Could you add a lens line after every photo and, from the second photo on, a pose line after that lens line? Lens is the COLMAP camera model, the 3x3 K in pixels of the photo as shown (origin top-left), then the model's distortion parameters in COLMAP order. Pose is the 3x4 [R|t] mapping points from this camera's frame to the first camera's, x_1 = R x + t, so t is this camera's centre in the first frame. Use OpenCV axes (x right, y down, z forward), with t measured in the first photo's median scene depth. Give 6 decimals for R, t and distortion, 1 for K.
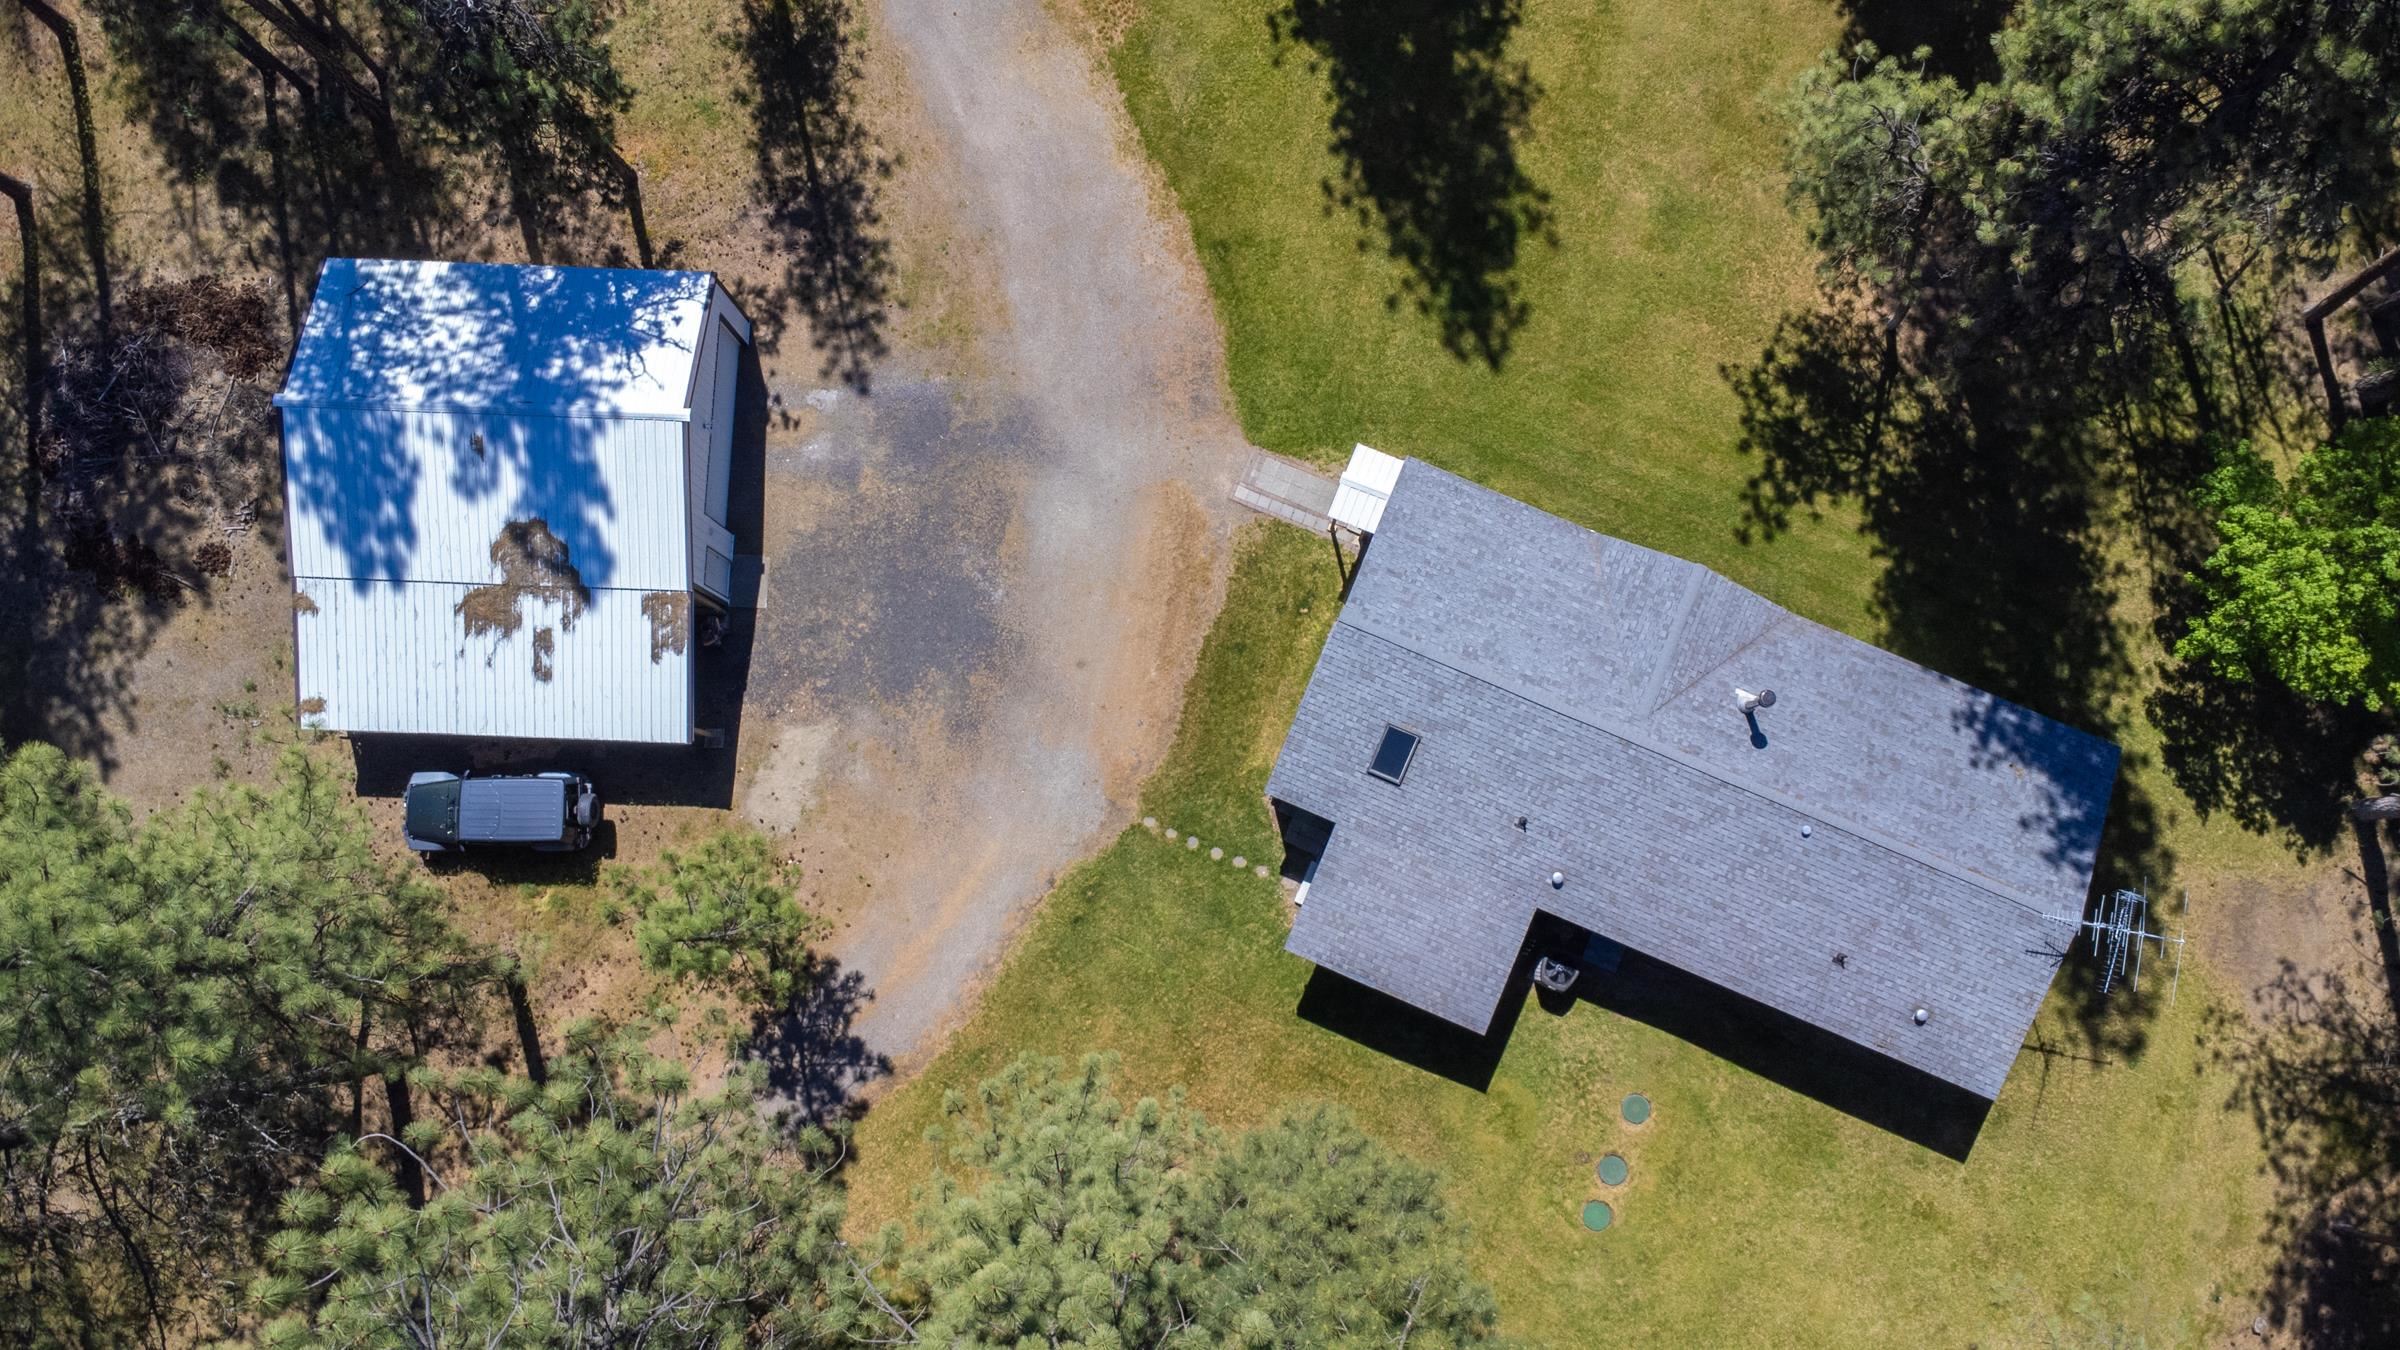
lens RADIAL K [[1694.1, 0, 1197.3], [0, 1694.1, 677.2], [0, 0, 1]] dist [0.018828, -0.034931]
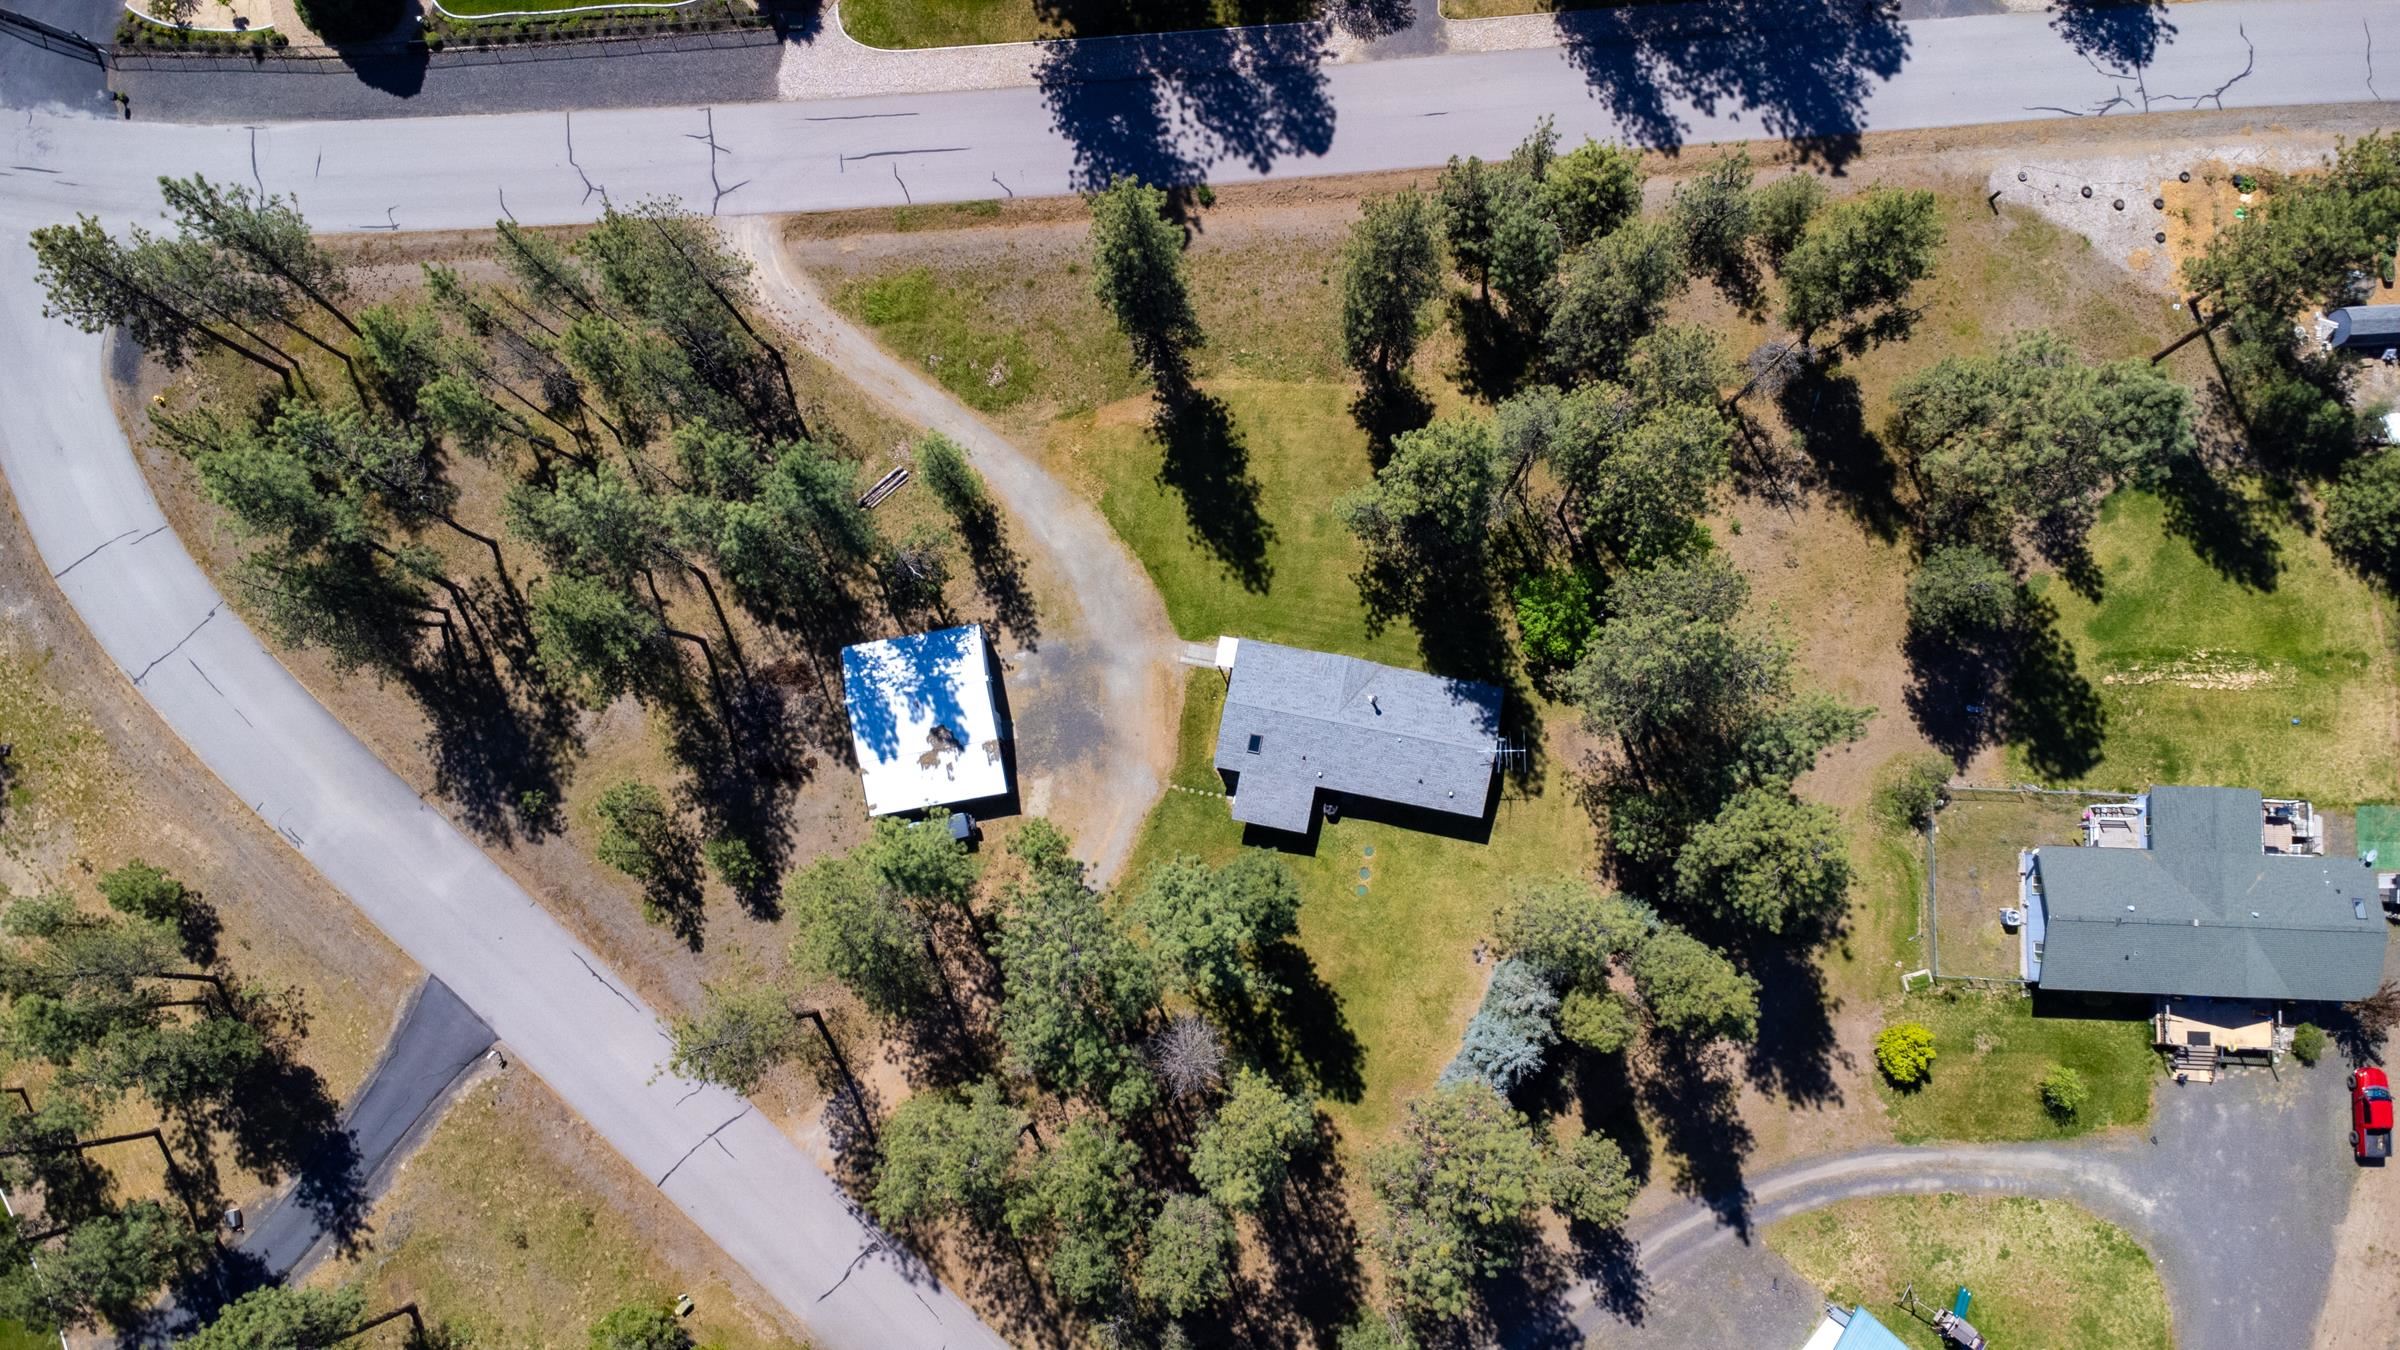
lens RADIAL K [[1694.1, 0, 1199.0], [0, 1694.1, 676.2], [0, 0, 1]] dist [0.018828, -0.034931]
pose [[0.978183, -0.206763, 0.020196, -0.008072], [0.206905, 0.978348, -0.005148, -0.064241], [-0.018695, 0.009214, 0.999783, -1.689028]]
